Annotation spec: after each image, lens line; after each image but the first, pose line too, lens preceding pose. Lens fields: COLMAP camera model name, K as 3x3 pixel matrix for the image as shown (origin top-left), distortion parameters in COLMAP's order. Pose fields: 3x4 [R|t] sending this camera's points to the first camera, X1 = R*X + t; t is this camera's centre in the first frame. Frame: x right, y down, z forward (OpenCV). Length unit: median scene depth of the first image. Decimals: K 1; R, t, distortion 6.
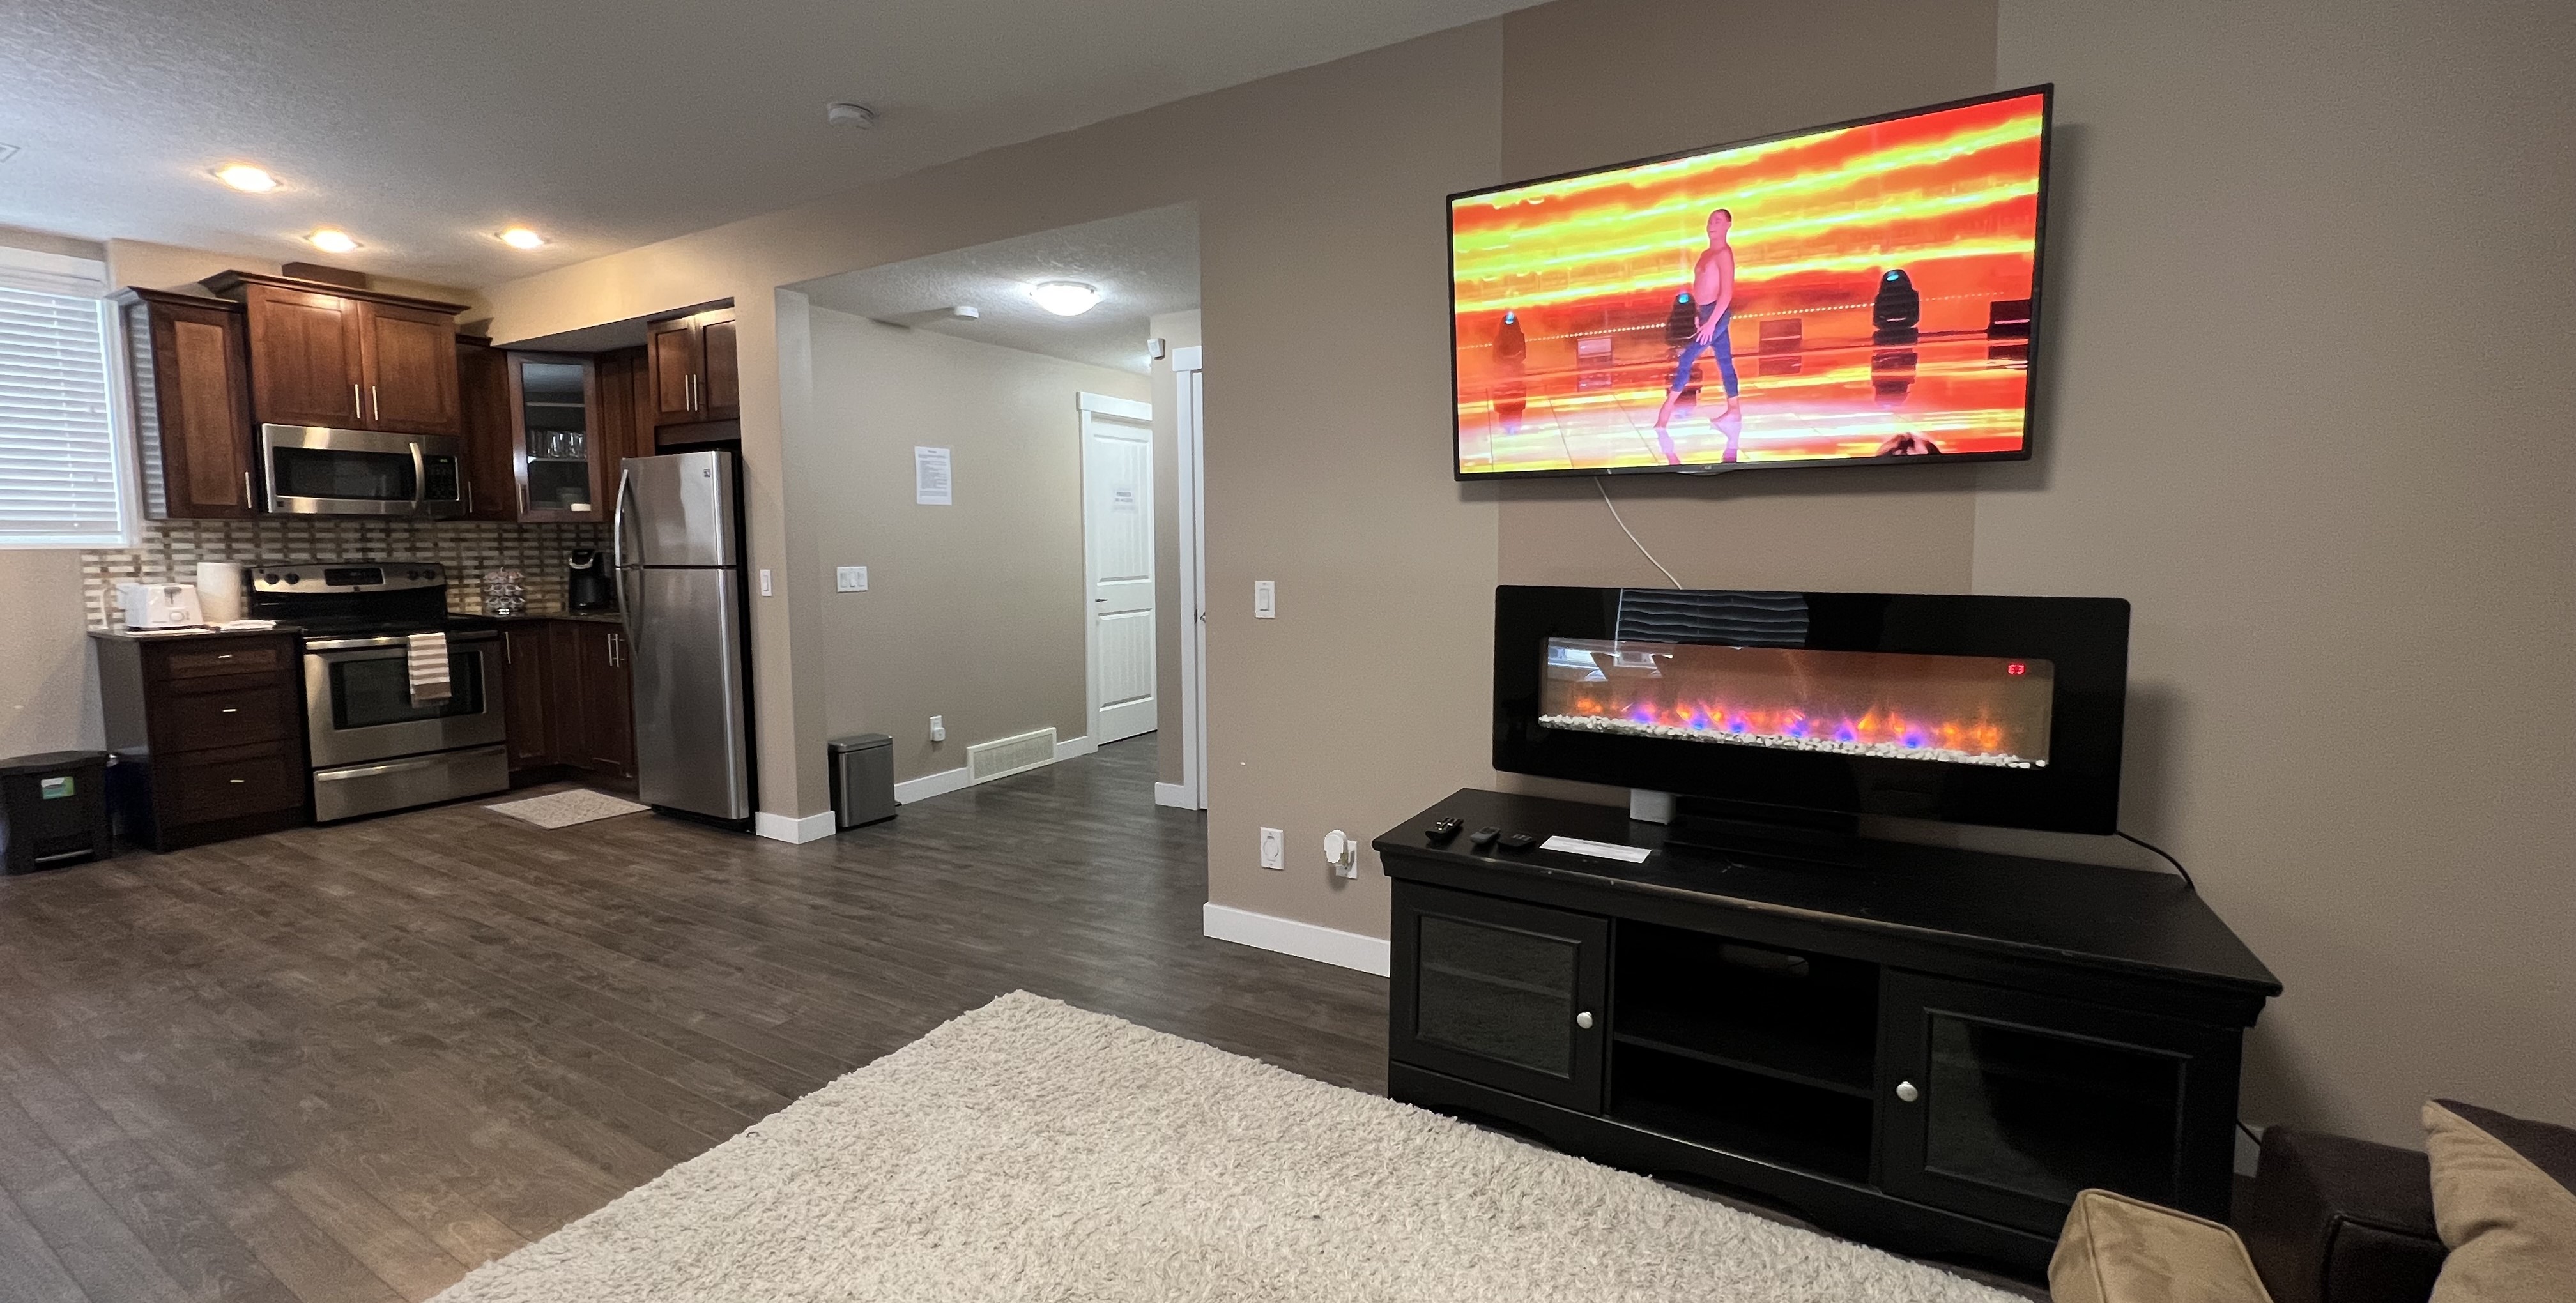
lens RADIAL K [[1031.1, 0, 1286.4], [0, 1031.1, 624.4], [0, 0, 1]] dist [-0.006390, 0.001564]
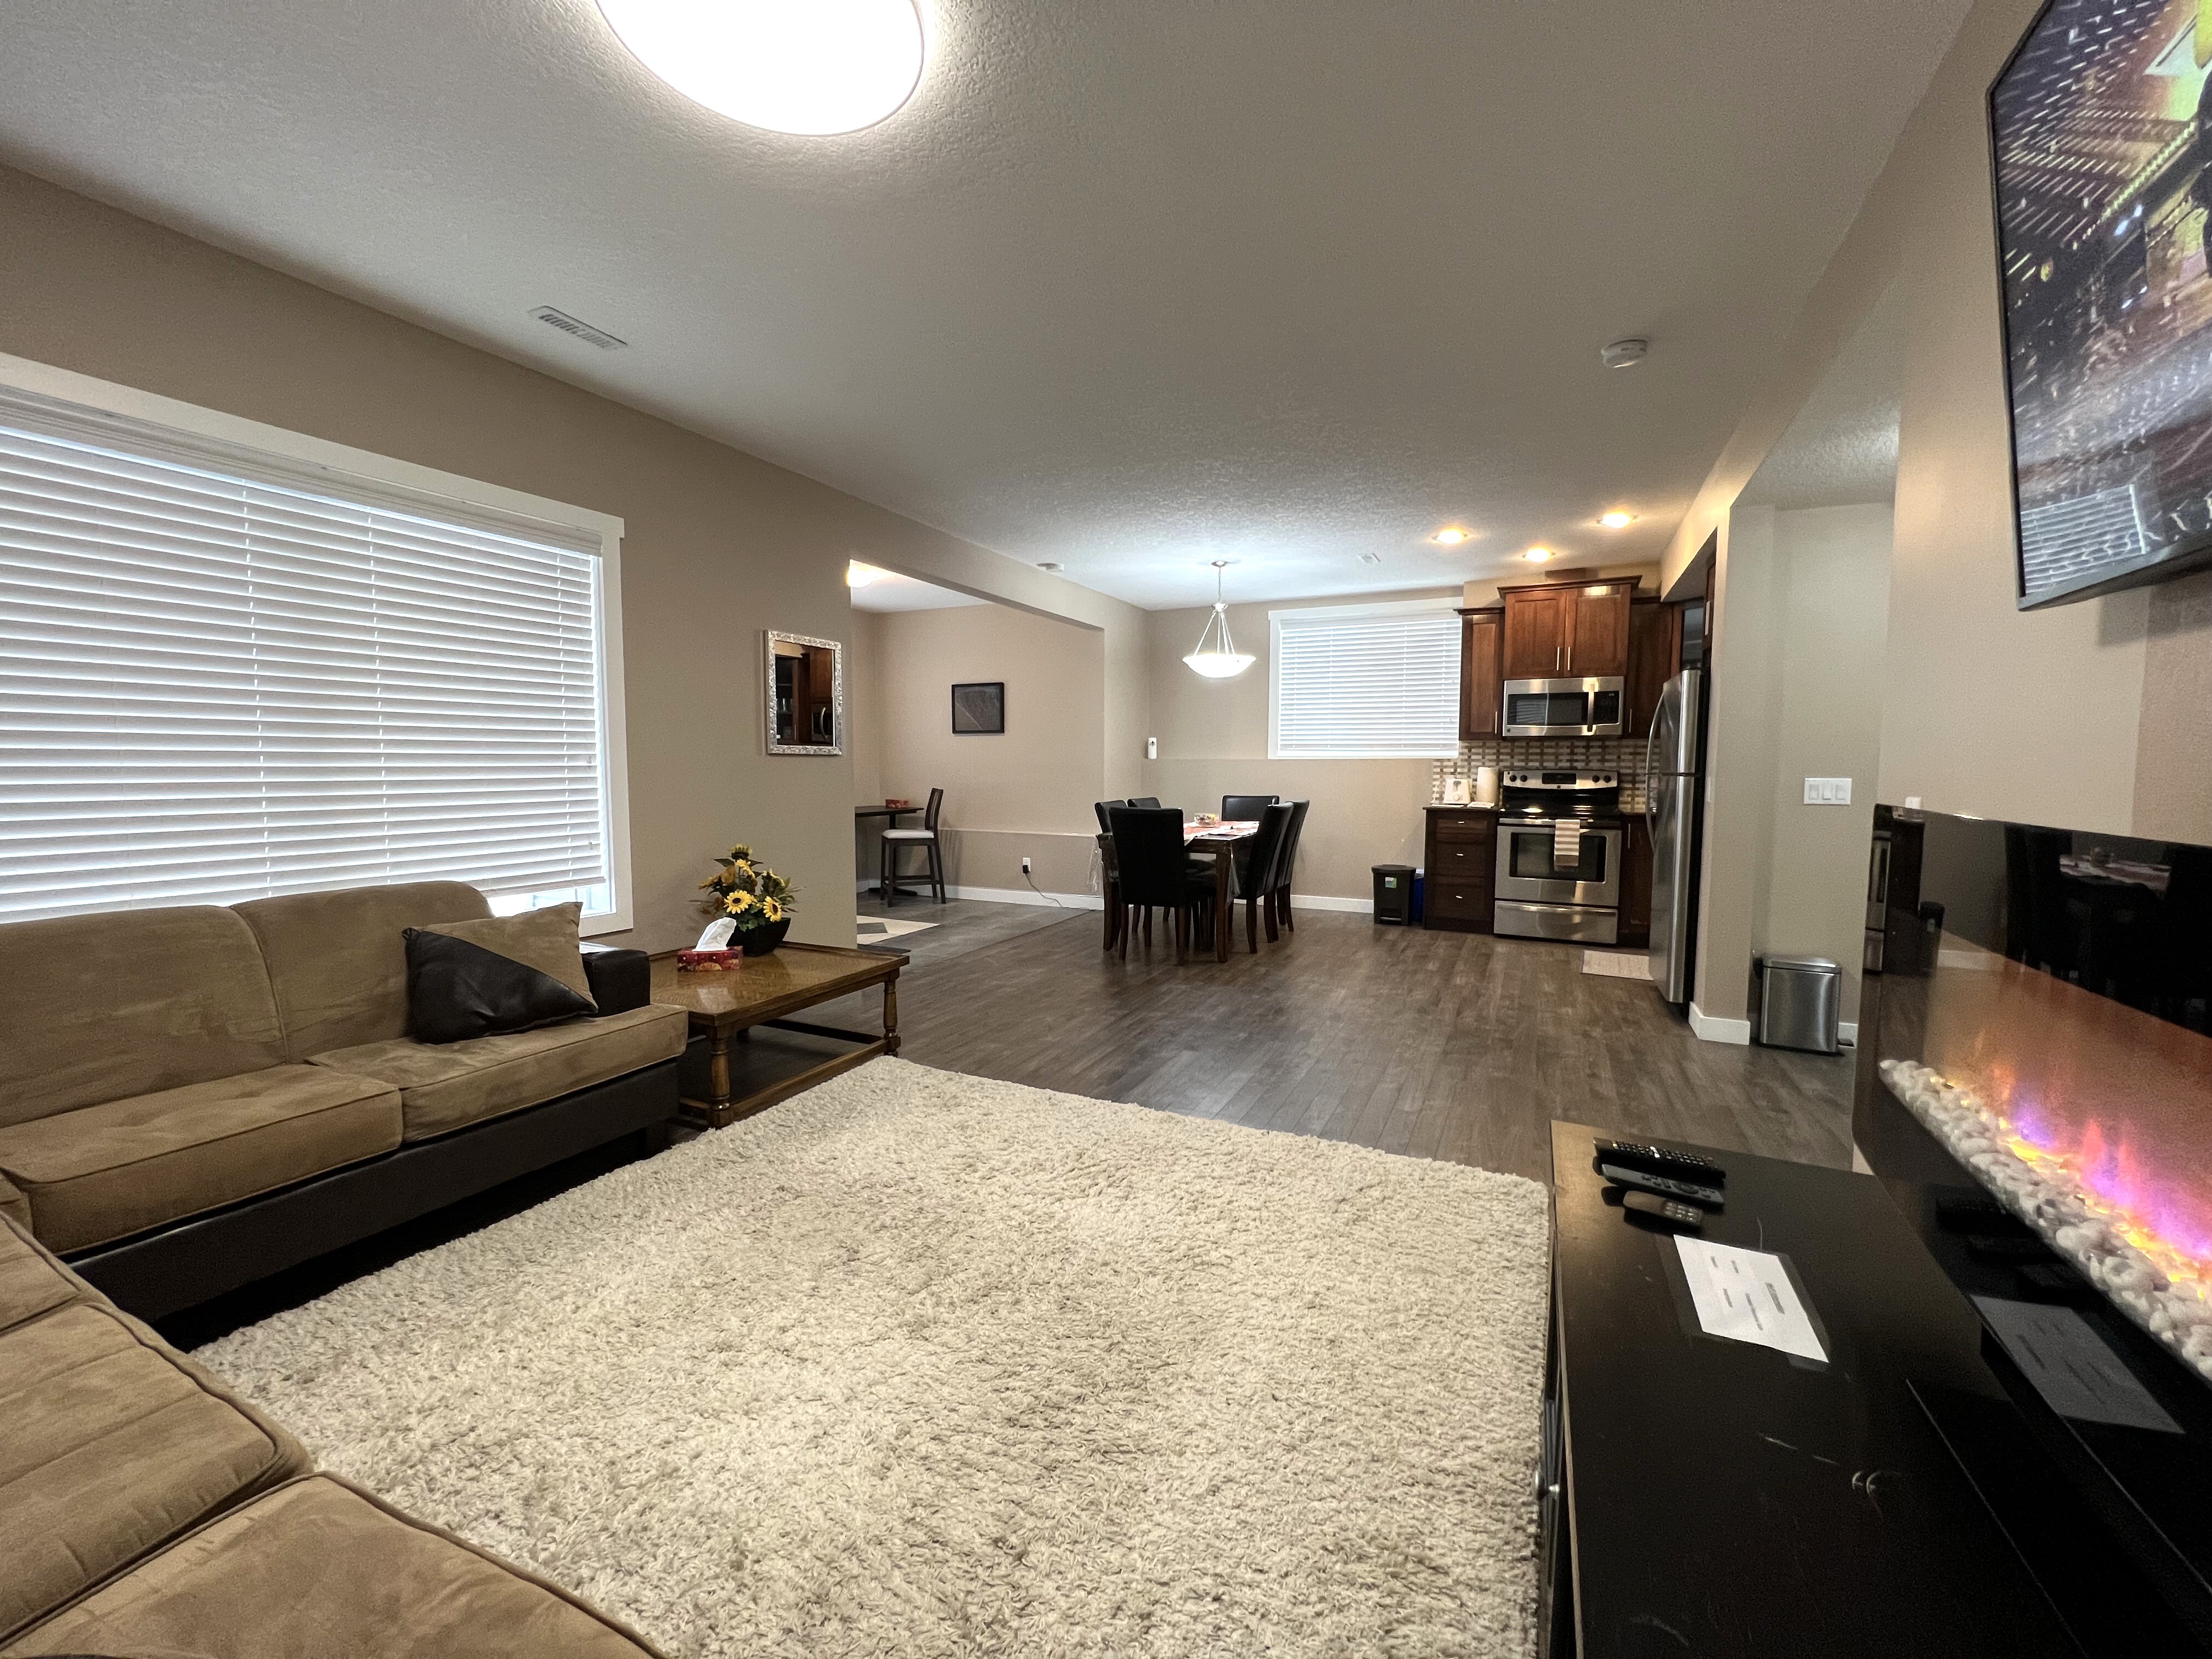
lens RADIAL K [[883.2, 0, 1100.2], [0, 883.2, 832.4], [0, 0, 1]] dist [-0.002198, 0.000004]
pose [[0.060590, 0.082193, -0.994773, 0.444271], [-0.084281, 0.993466, 0.076952, -0.016764], [0.994598, 0.079178, 0.067122, 0.381964]]
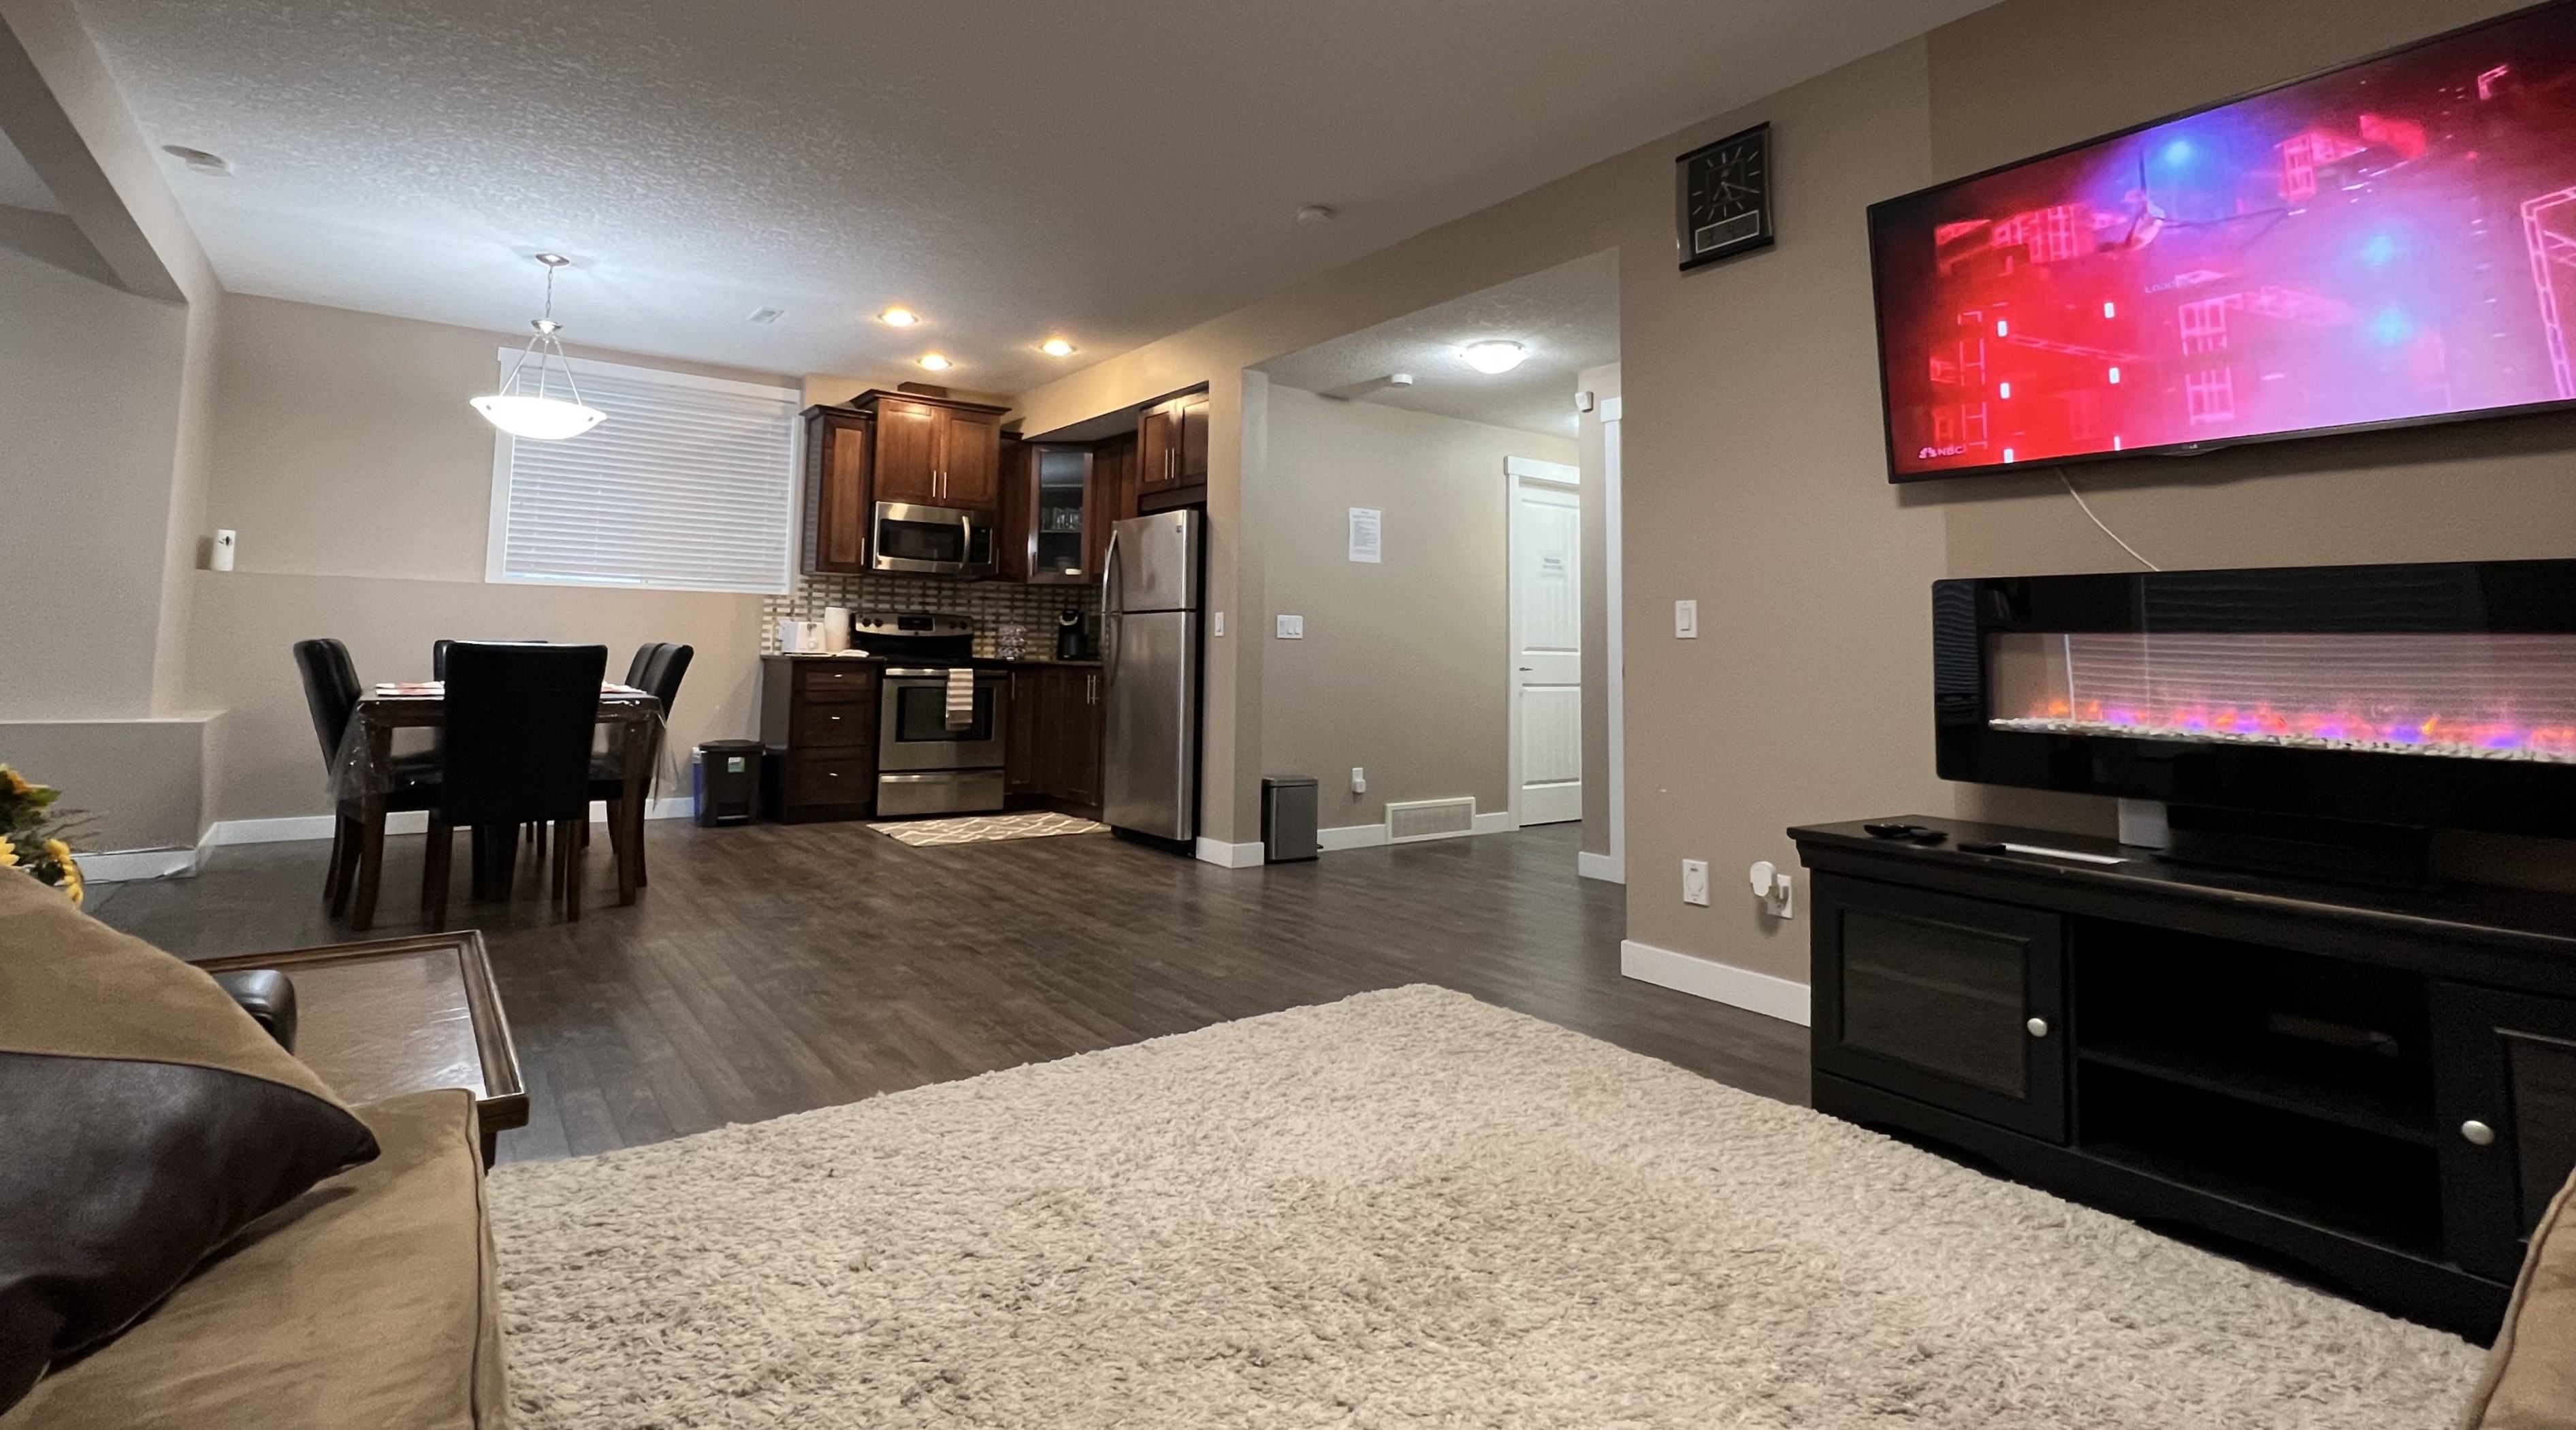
lens RADIAL K [[1162.8, 0, 1238.4], [0, 1162.8, 554.8], [0, 0, 1]] dist [-0.001317, -0.000727]
pose [[0.910002, -0.013363, -0.414389, 0.044567], [-0.057491, 0.985758, -0.158039, 0.100551], [0.410599, 0.167639, 0.896273, -0.161933]]
